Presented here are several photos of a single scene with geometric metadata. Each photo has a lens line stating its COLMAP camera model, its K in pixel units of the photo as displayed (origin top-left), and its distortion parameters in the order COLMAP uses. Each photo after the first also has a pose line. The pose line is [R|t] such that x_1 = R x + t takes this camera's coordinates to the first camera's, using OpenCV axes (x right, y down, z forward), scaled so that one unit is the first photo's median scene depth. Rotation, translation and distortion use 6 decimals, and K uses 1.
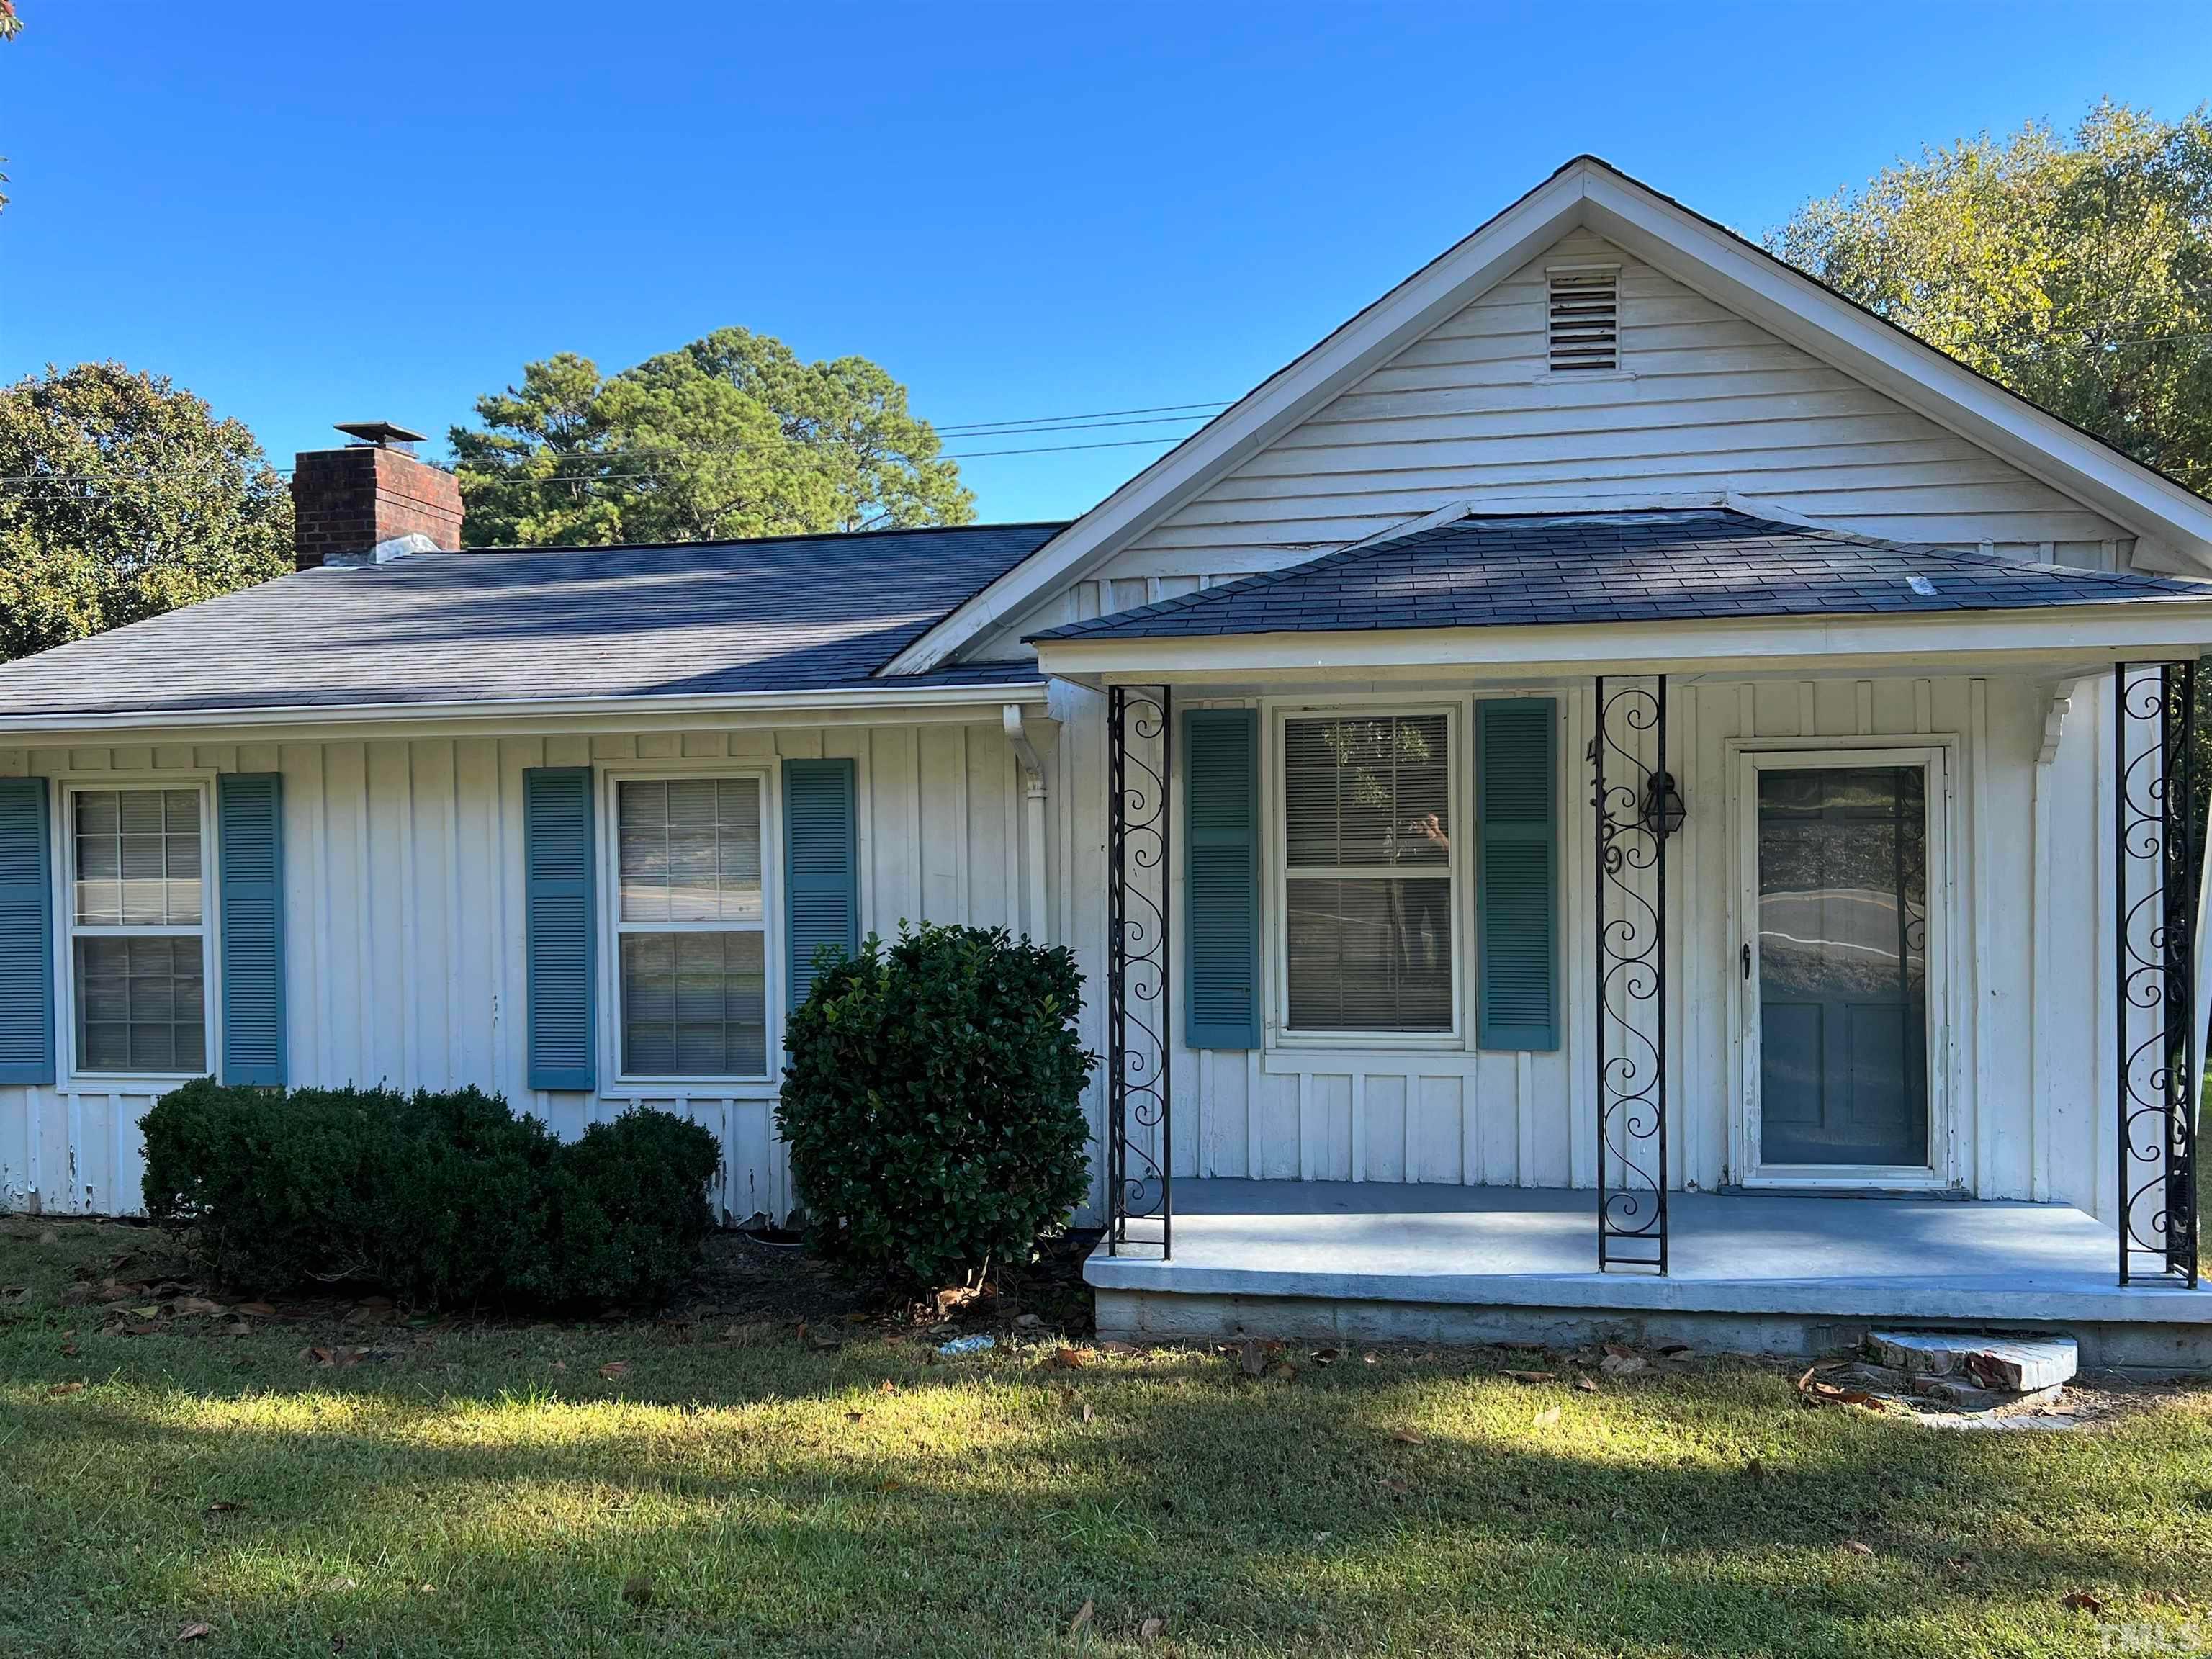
lens RADIAL K [[1318.9, 0, 1106.0], [0, 1318.9, 829.5], [0, 0, 1]] dist [0.029172, -0.022020]
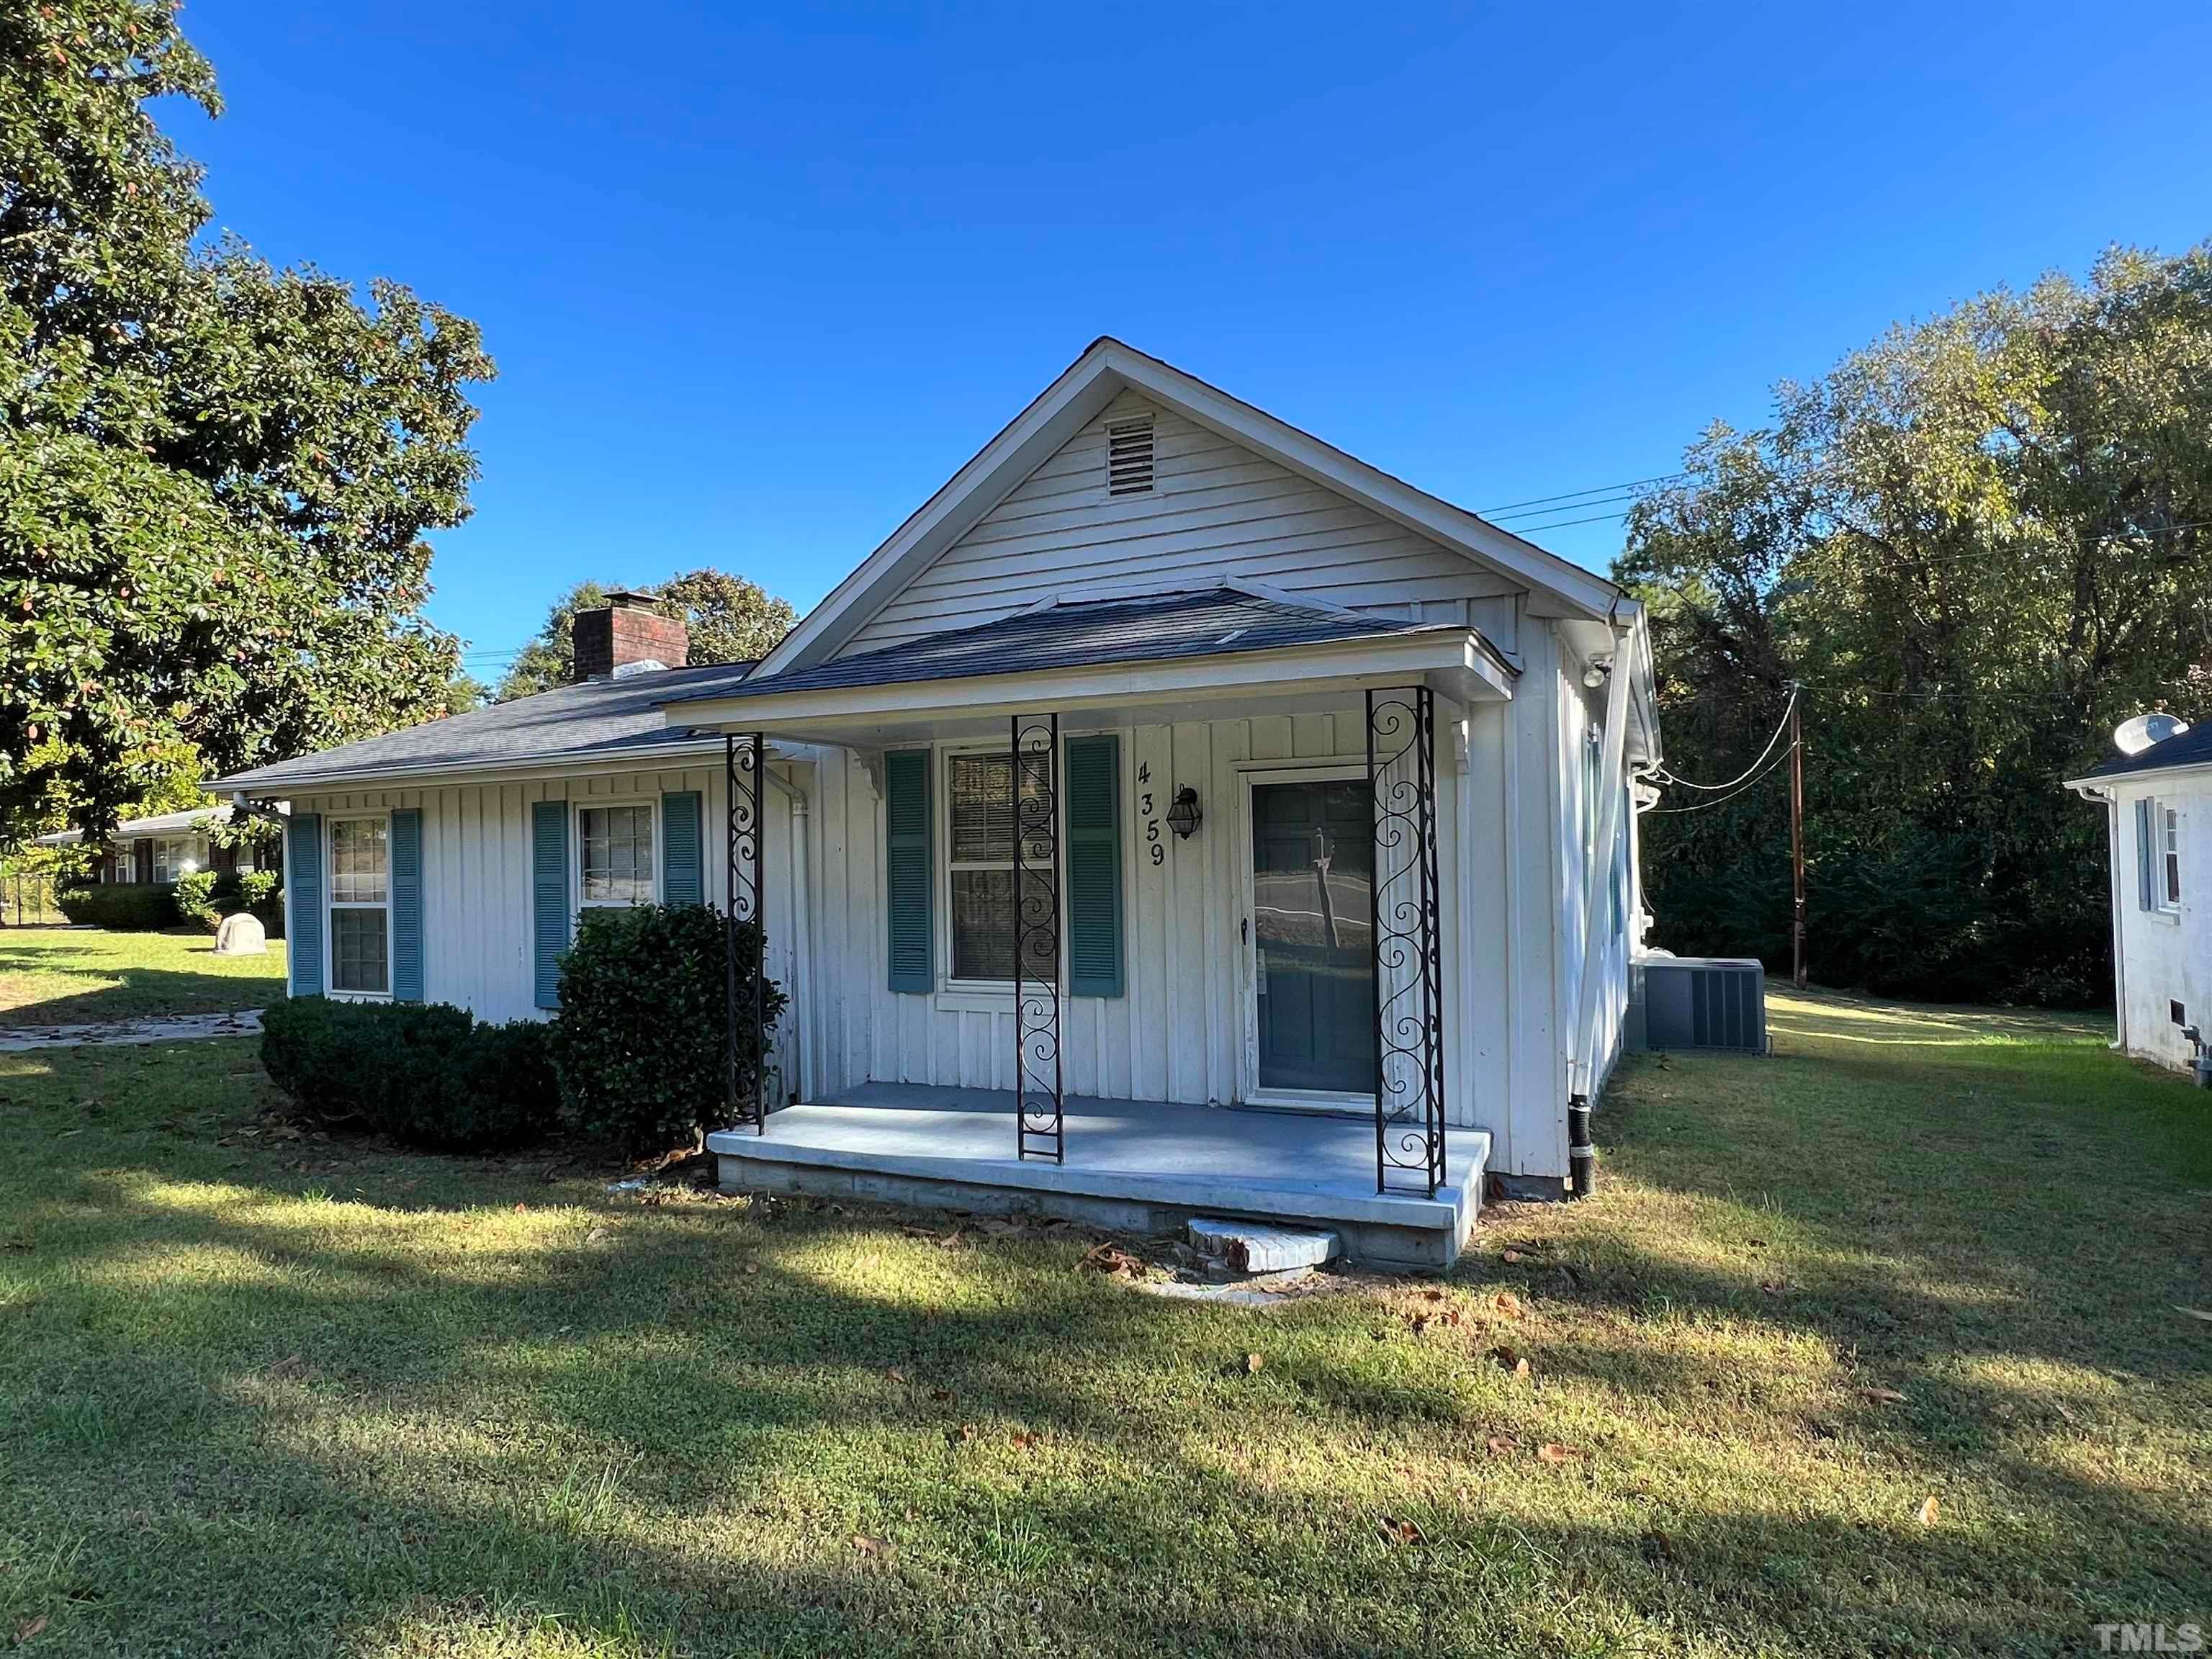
lens RADIAL K [[915.6, 0, 1106.0], [0, 915.6, 829.5], [0, 0, 1]] dist [-0.001483, -0.000313]
pose [[0.980166, -0.012331, -0.197792, 0.526157], [0.008650, 0.999773, -0.019467, 0.015356], [0.197987, 0.017370, 0.980051, 0.087223]]
